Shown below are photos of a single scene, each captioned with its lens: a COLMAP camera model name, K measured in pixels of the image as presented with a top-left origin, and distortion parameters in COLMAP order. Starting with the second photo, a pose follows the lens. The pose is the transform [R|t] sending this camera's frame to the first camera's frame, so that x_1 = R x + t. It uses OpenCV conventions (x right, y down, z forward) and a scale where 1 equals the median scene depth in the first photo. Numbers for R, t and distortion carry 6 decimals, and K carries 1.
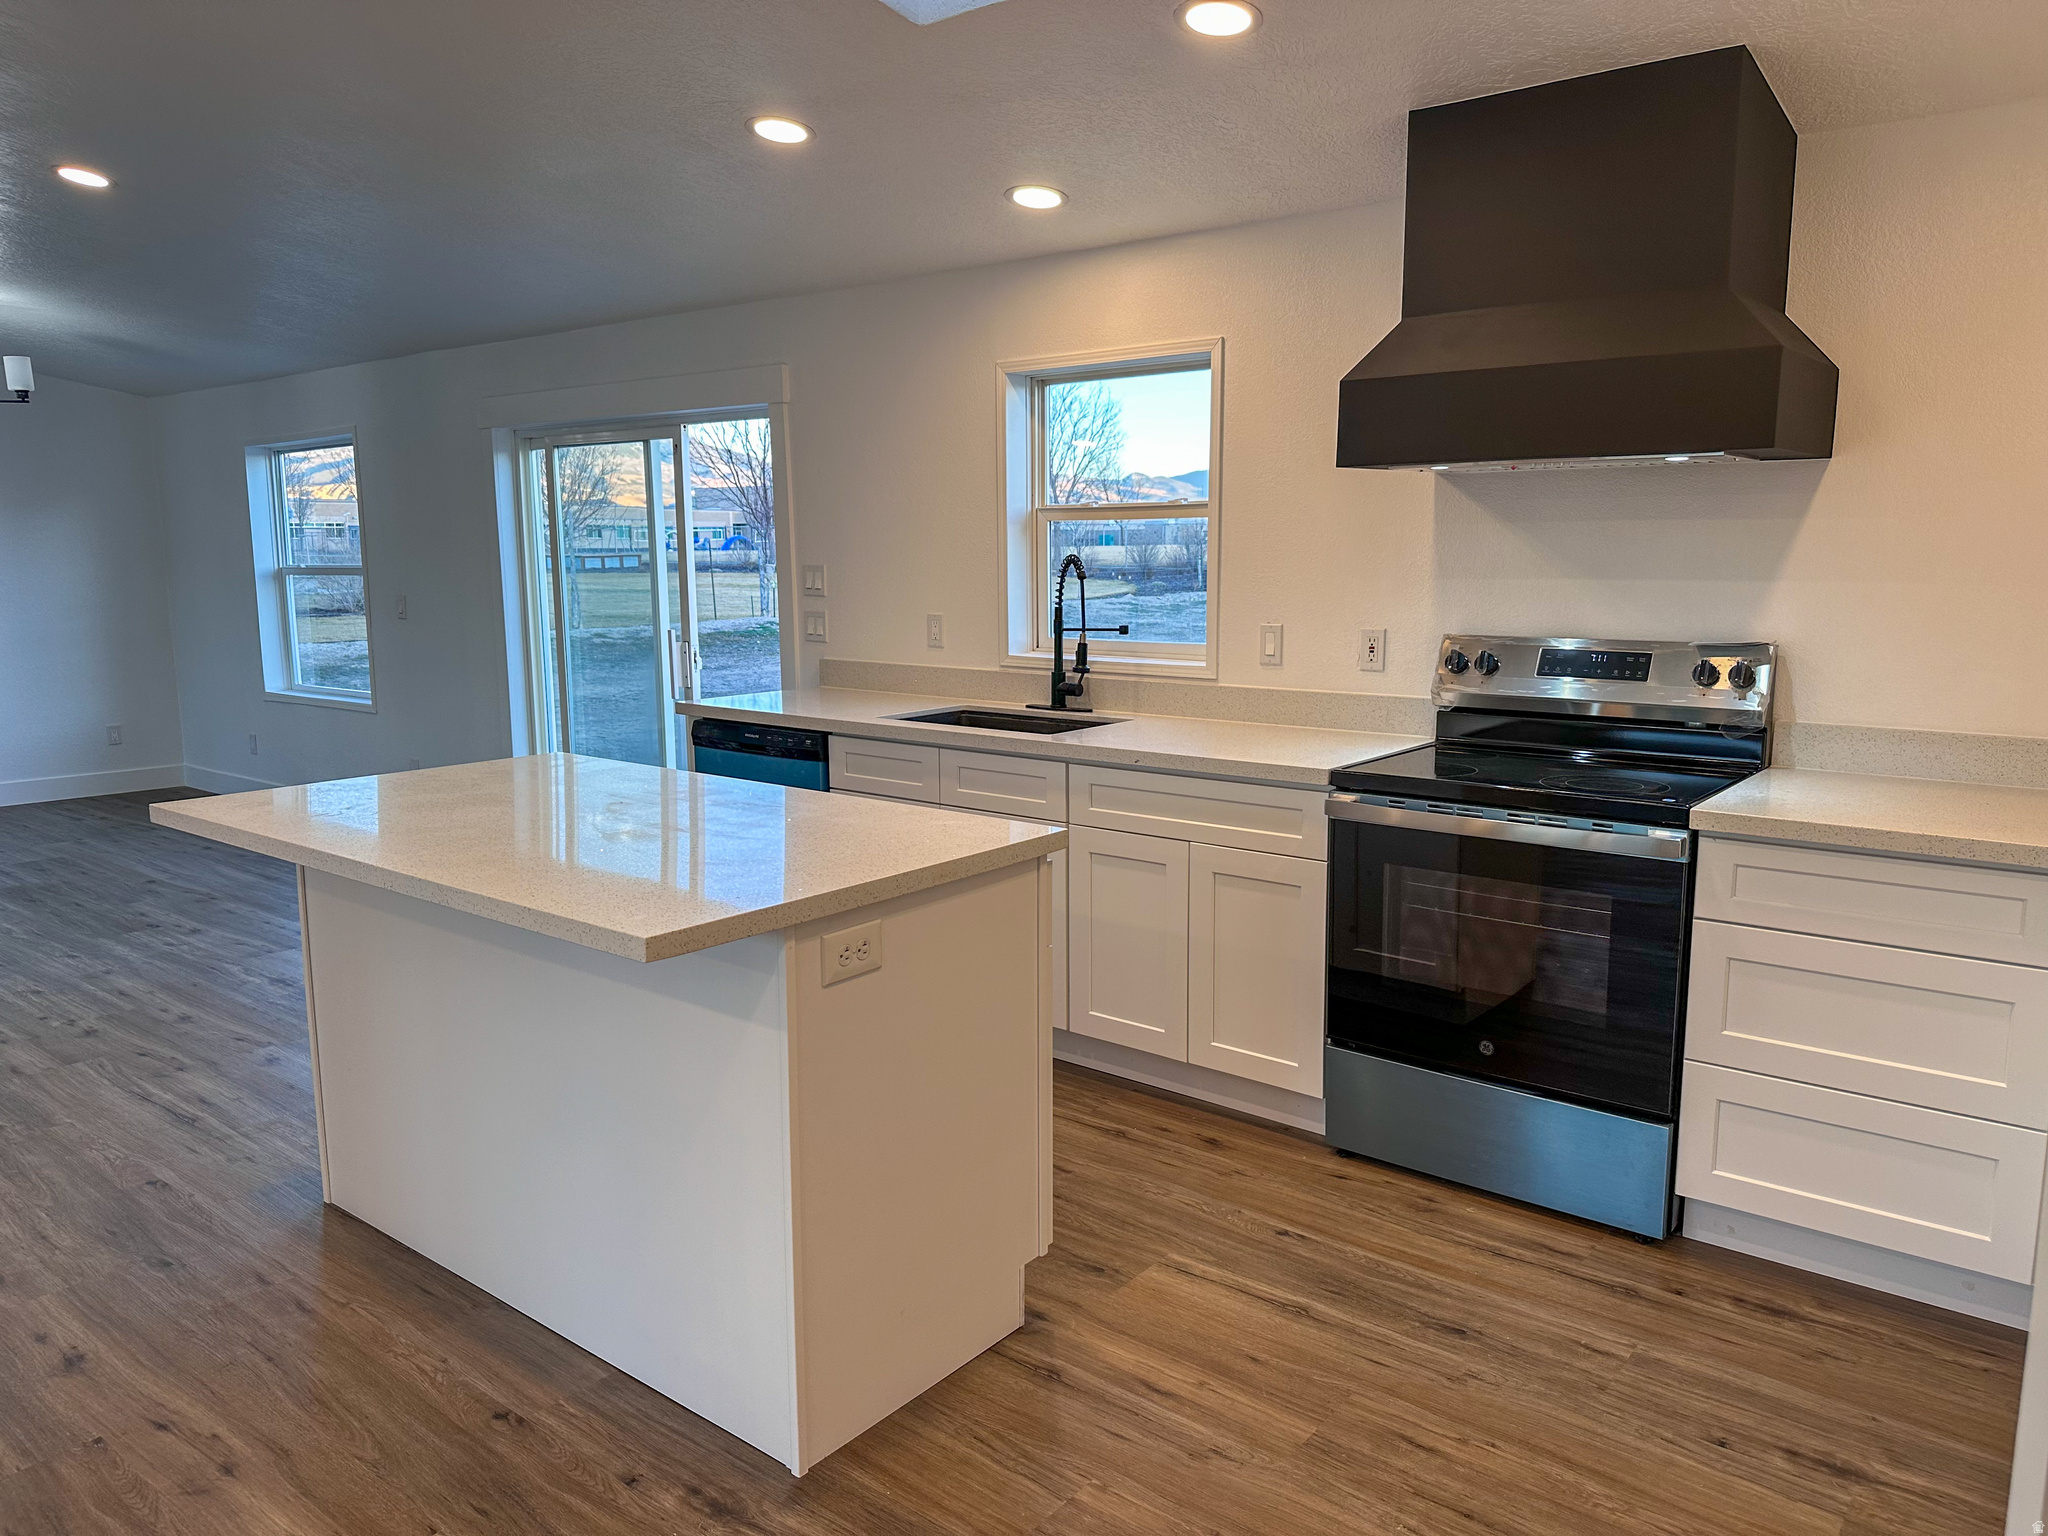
lens RADIAL K [[1441.3, 0, 1027.9], [0, 1441.3, 764.1], [0, 0, 1]] dist [0.033298, -0.042173]
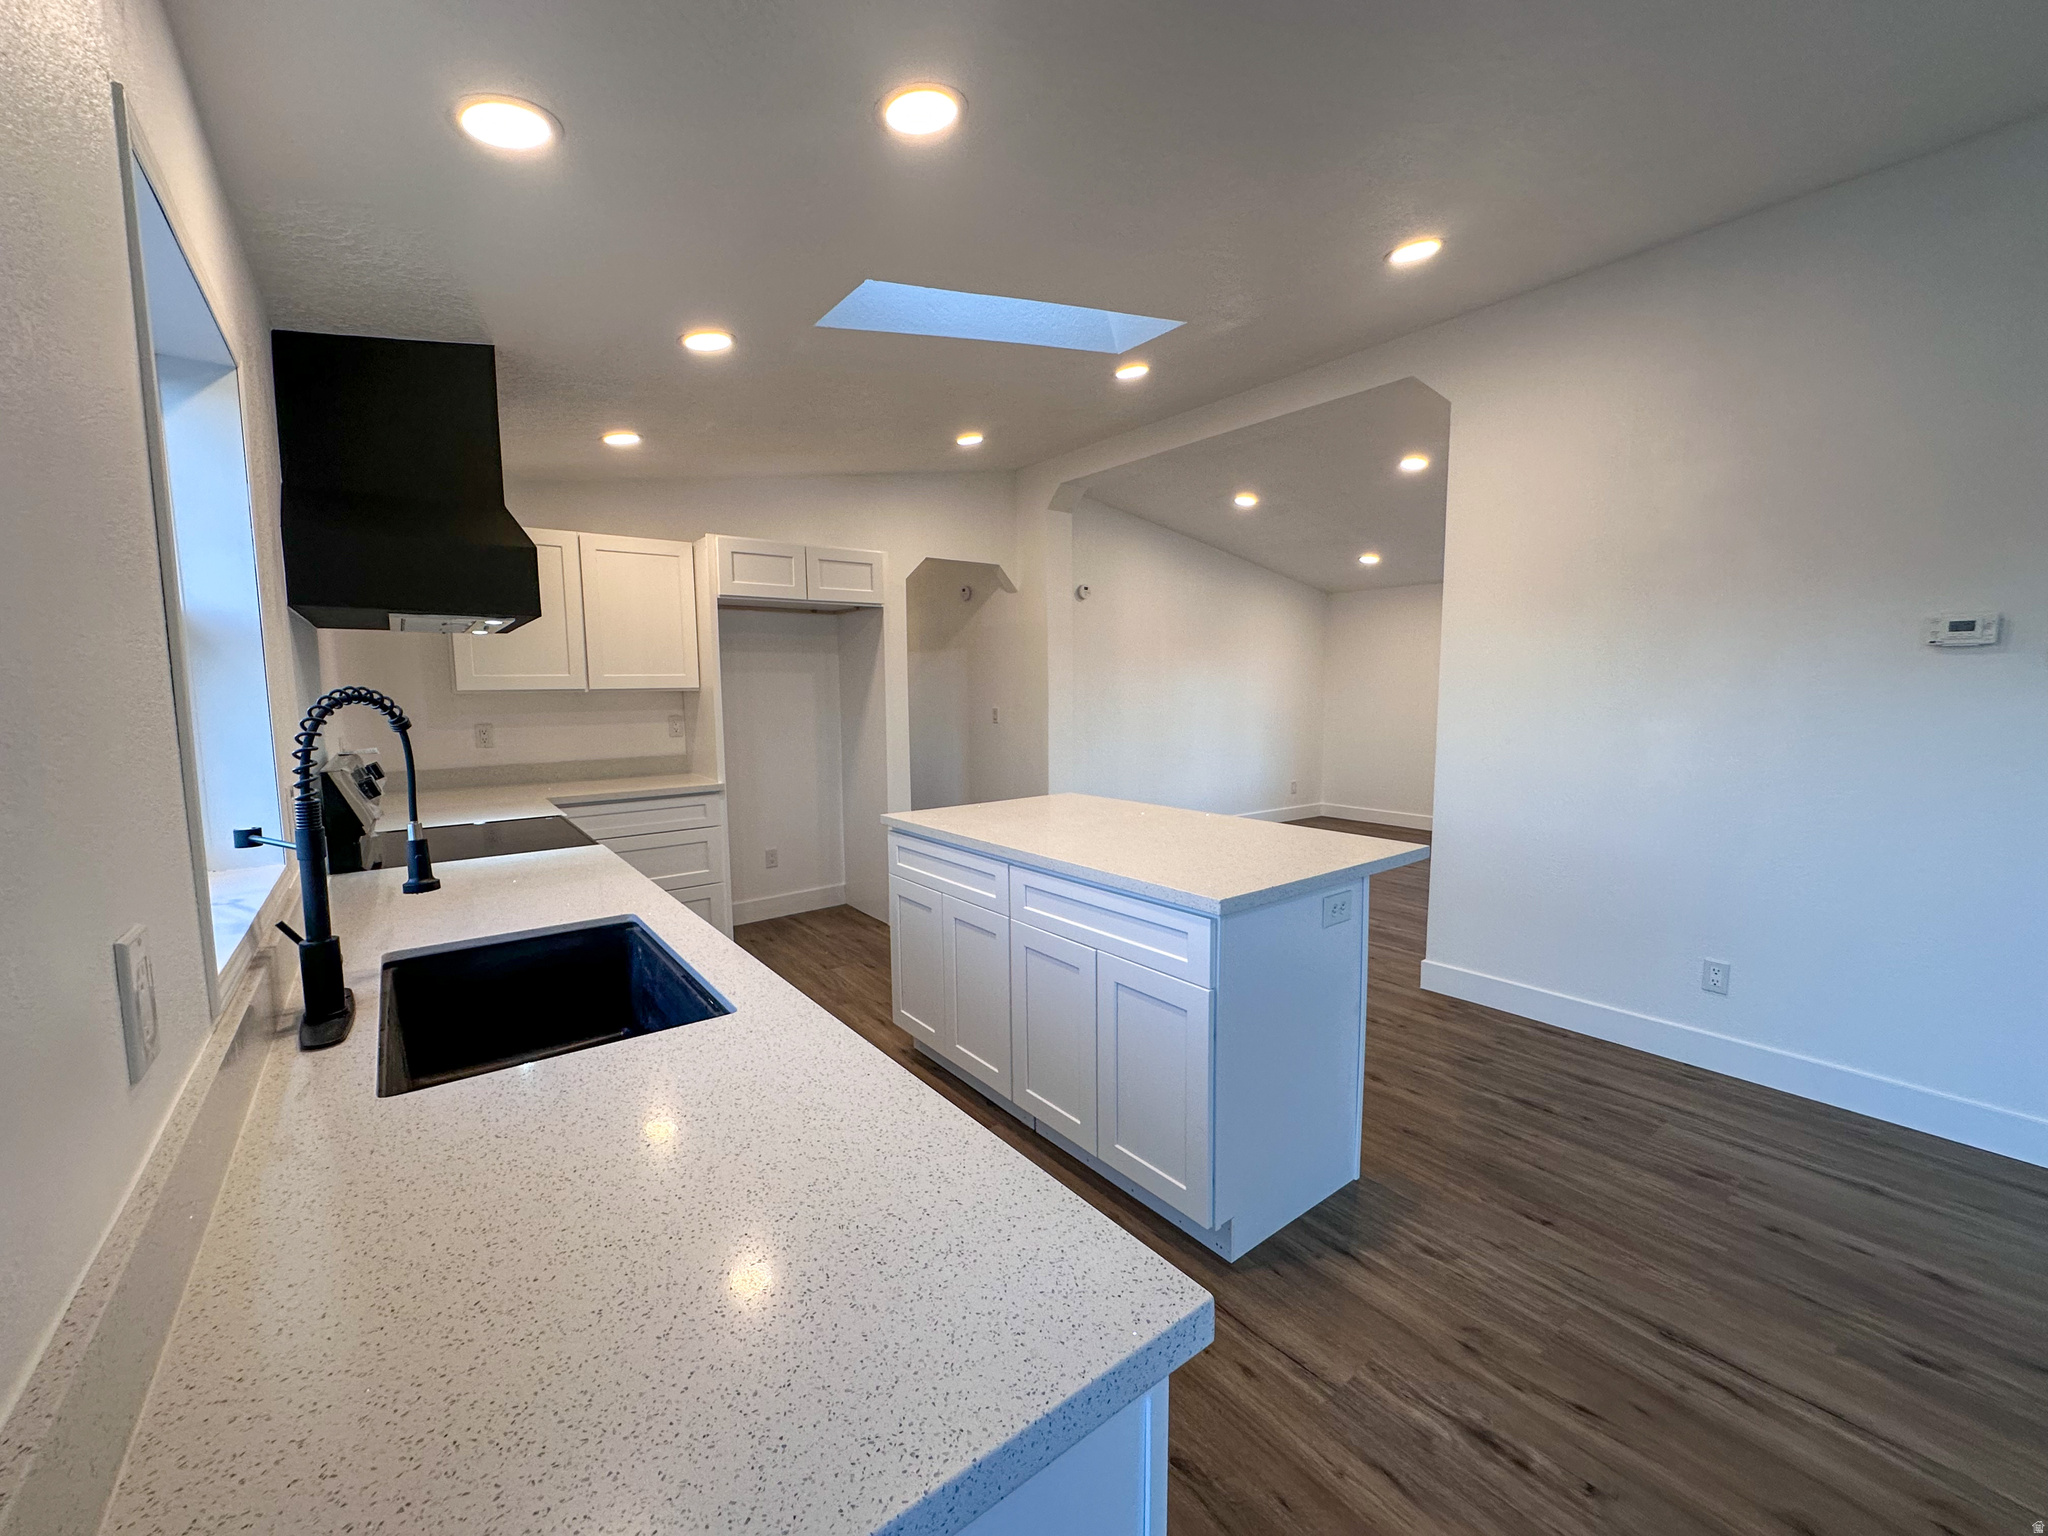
lens RADIAL K [[819.3, 0, 1020.2], [0, 819.3, 770.5], [0, 0, 1]] dist [-0.006296, 0.001418]
pose [[-0.969308, -0.012647, 0.245523, -0.364453], [0.050235, 0.967416, 0.248157, -0.239104], [-0.240661, 0.252875, -0.937089, 1.645405]]
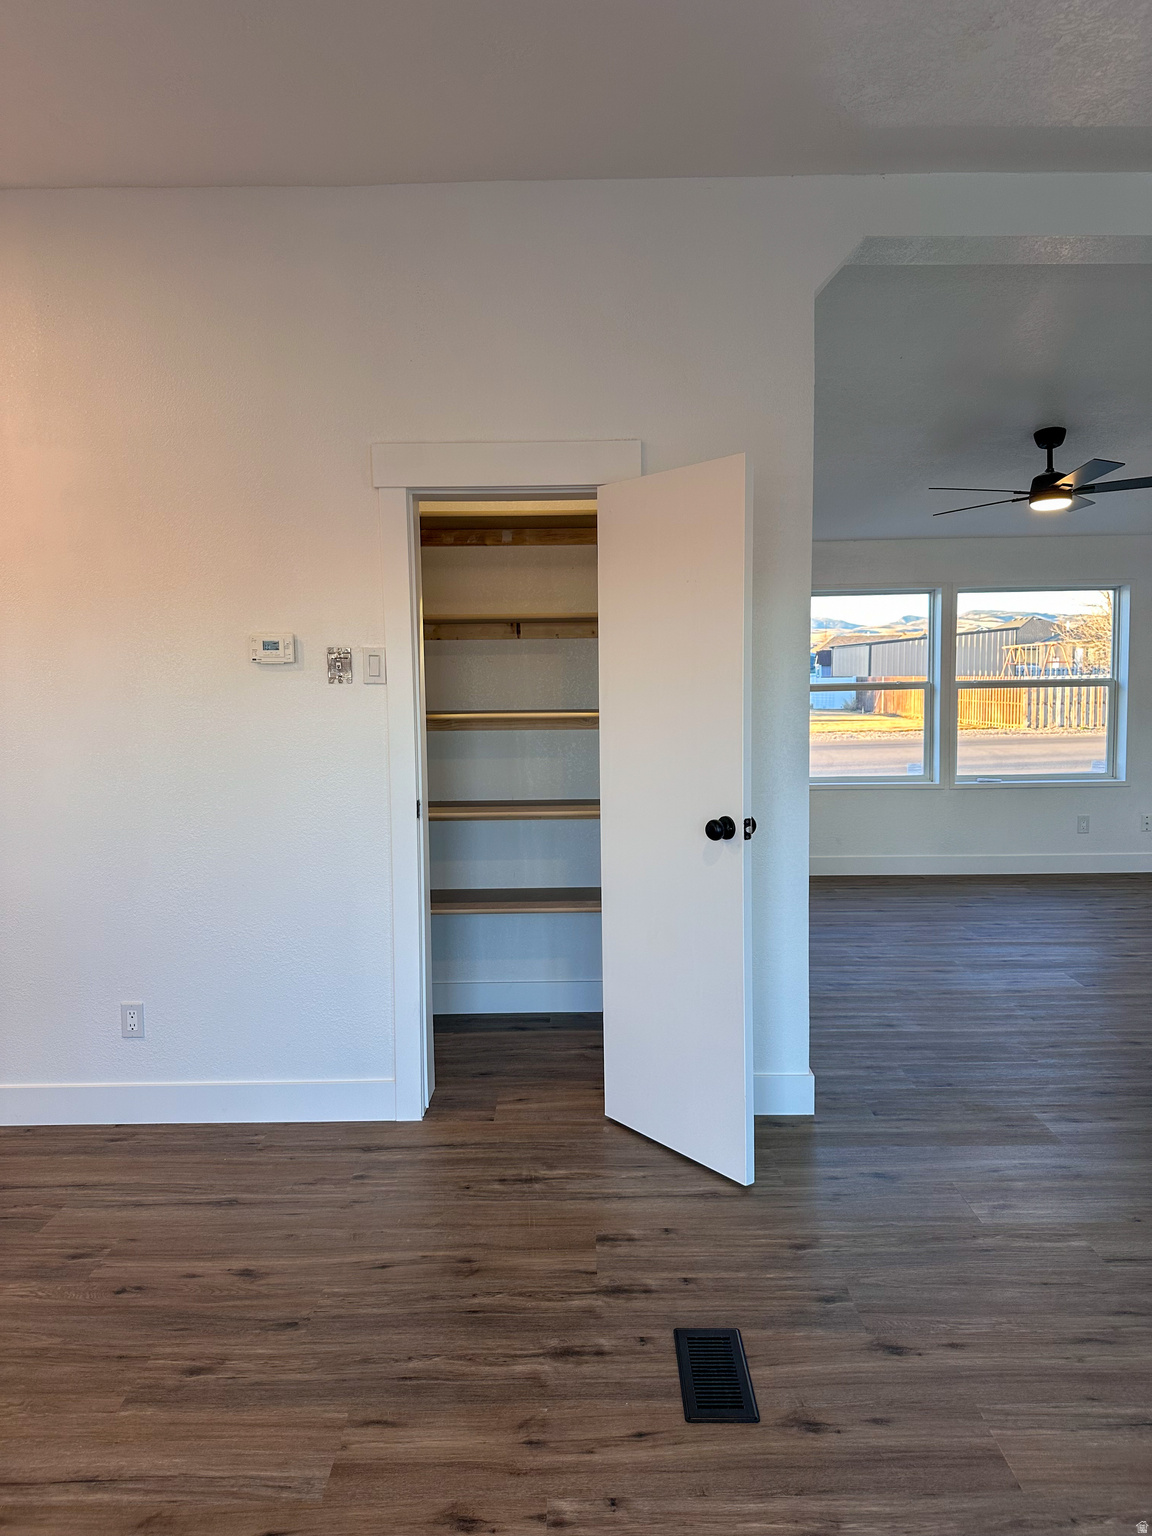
lens RADIAL K [[1081.0, 0, 574.2], [0, 1081.0, 767.5], [0, 0, 1]] dist [0.033298, -0.042173]
pose [[-0.781812, 0.071380, -0.619415, -0.579288], [-0.078019, 0.974419, 0.210764, -0.269428], [0.618614, 0.213104, -0.756243, 1.721149]]
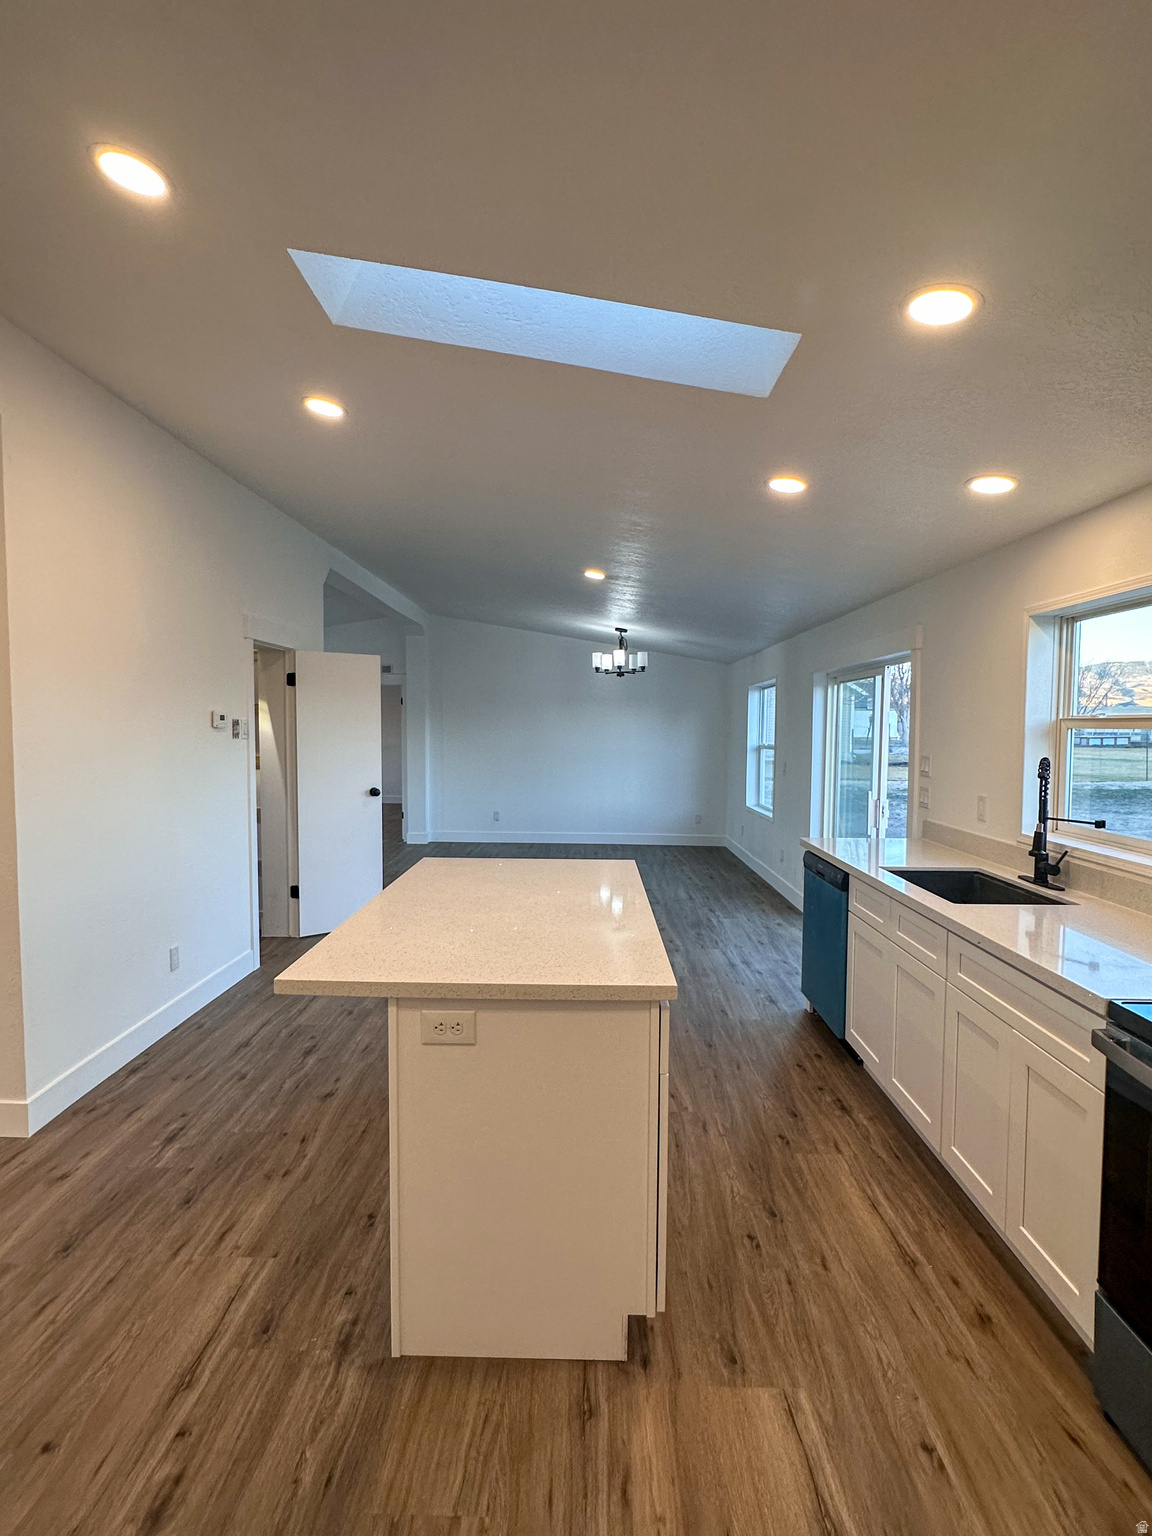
lens RADIAL K [[753.9, 0, 572.2], [0, 753.9, 767.0], [0, 0, 1]] dist [-0.005187, 0.000287]
pose [[0.607513, 0.051272, -0.792653, 0.391468], [-0.128704, 0.991082, -0.034536, -0.088389], [0.783814, 0.122998, 0.608694, 0.410009]]
